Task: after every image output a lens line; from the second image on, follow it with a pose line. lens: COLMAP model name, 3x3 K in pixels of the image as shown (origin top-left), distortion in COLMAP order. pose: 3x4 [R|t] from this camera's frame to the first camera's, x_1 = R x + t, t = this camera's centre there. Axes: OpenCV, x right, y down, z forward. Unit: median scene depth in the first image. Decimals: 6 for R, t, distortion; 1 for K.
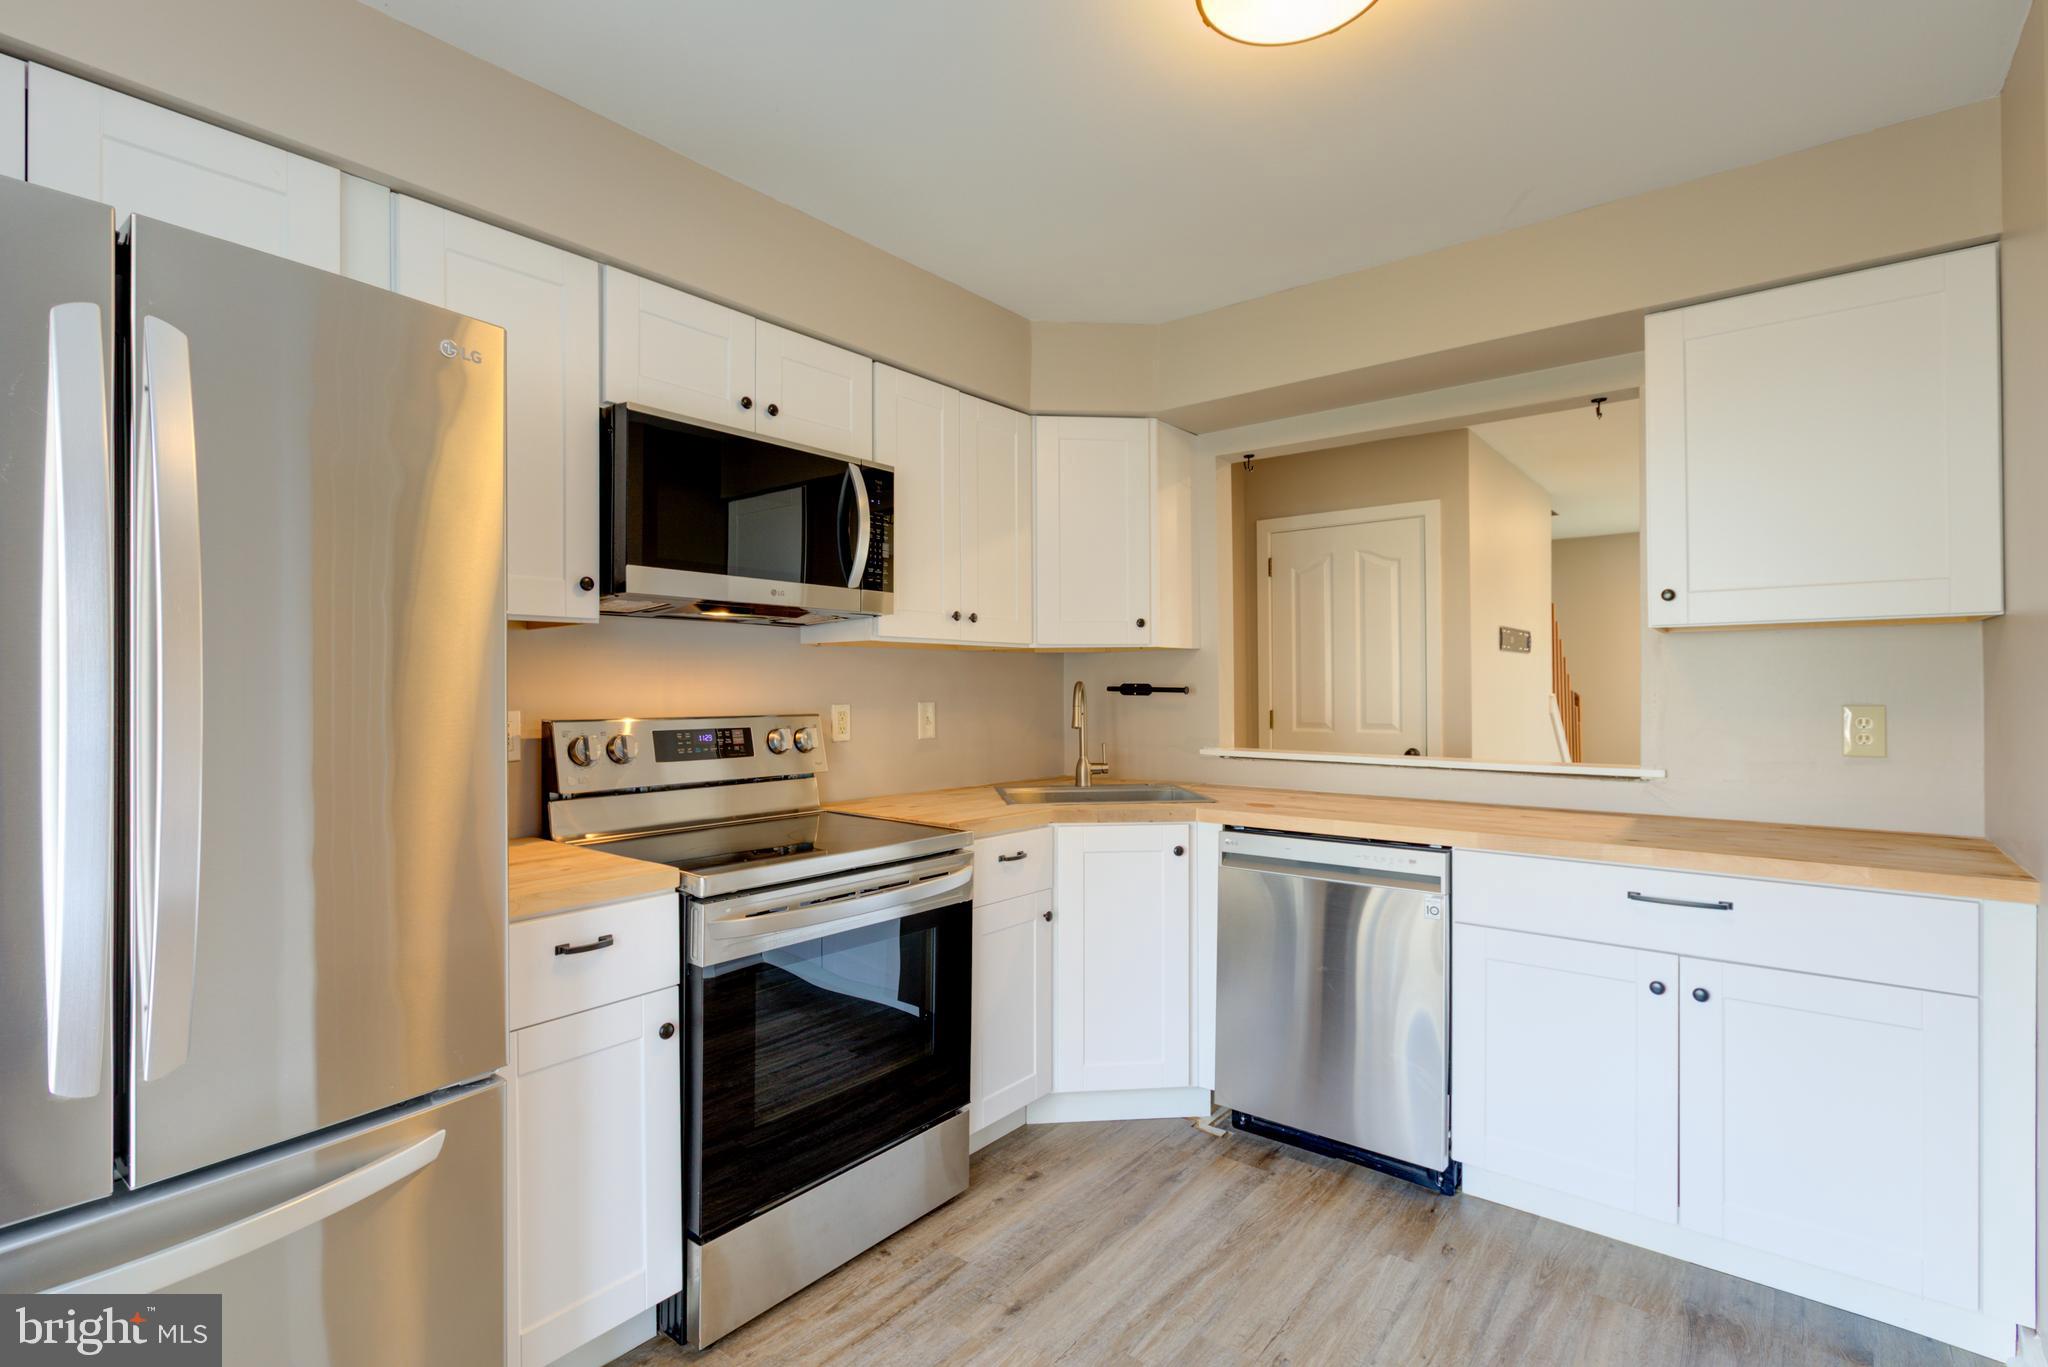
lens RADIAL K [[959.2, 0, 1024.5], [0, 959.2, 687.7], [0, 0, 1]] dist [0.000430, 0.001115]
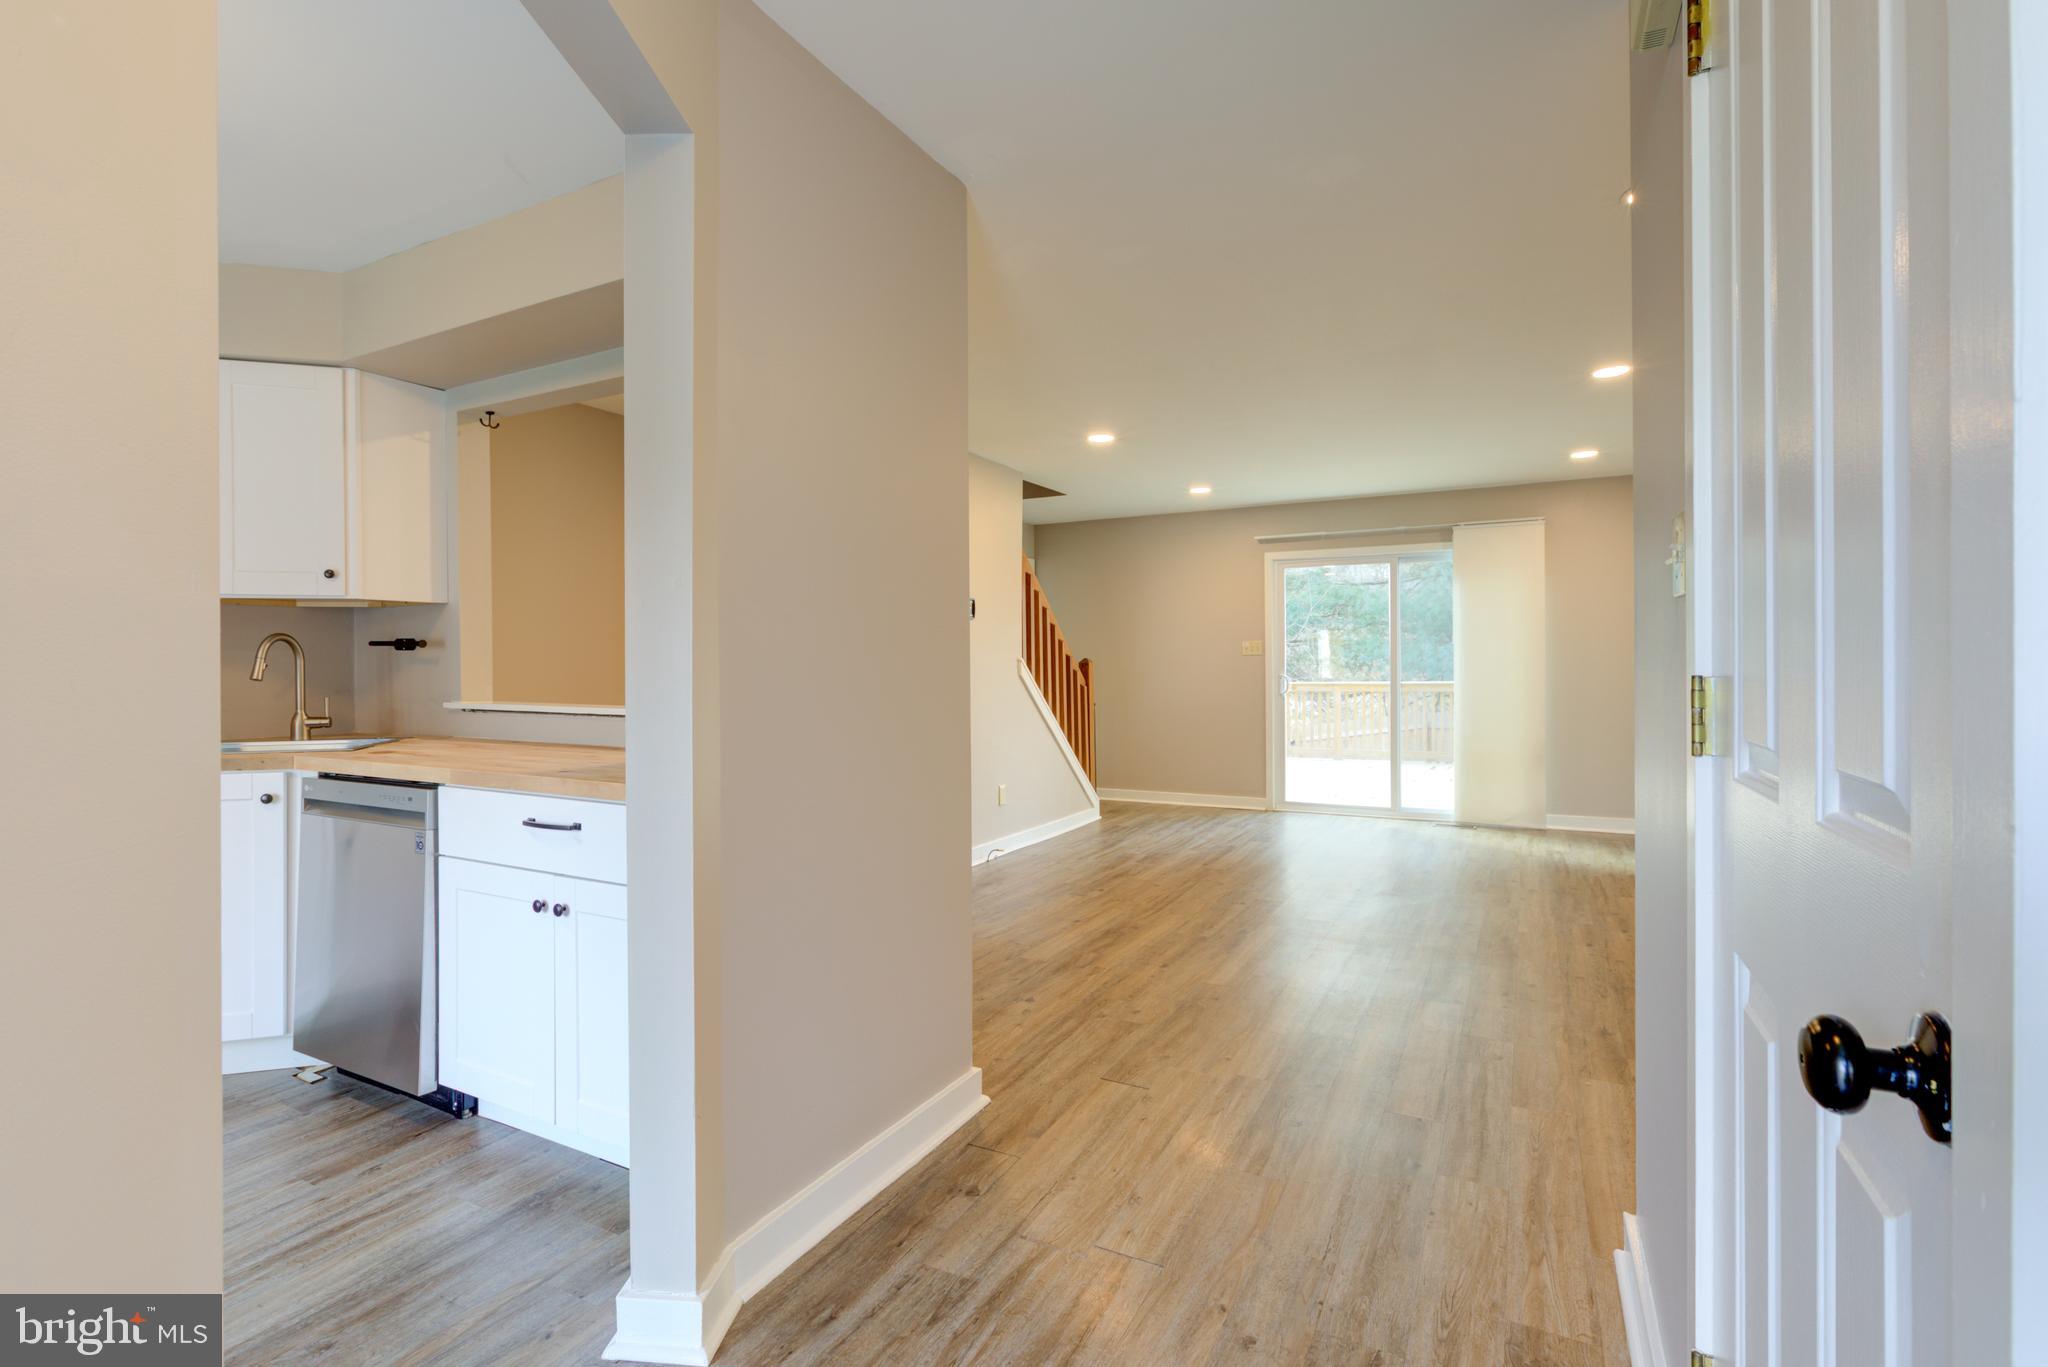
lens RADIAL K [[940.7, 0, 1020.8], [0, 940.7, 669.3], [0, 0, 1]] dist [-0.000192, 0.000034]
pose [[0.983076, -0.002812, 0.183176, 0.810606], [0.002315, 0.999993, 0.002924, 0.037515], [-0.183183, -0.002450, 0.983076, -0.107804]]
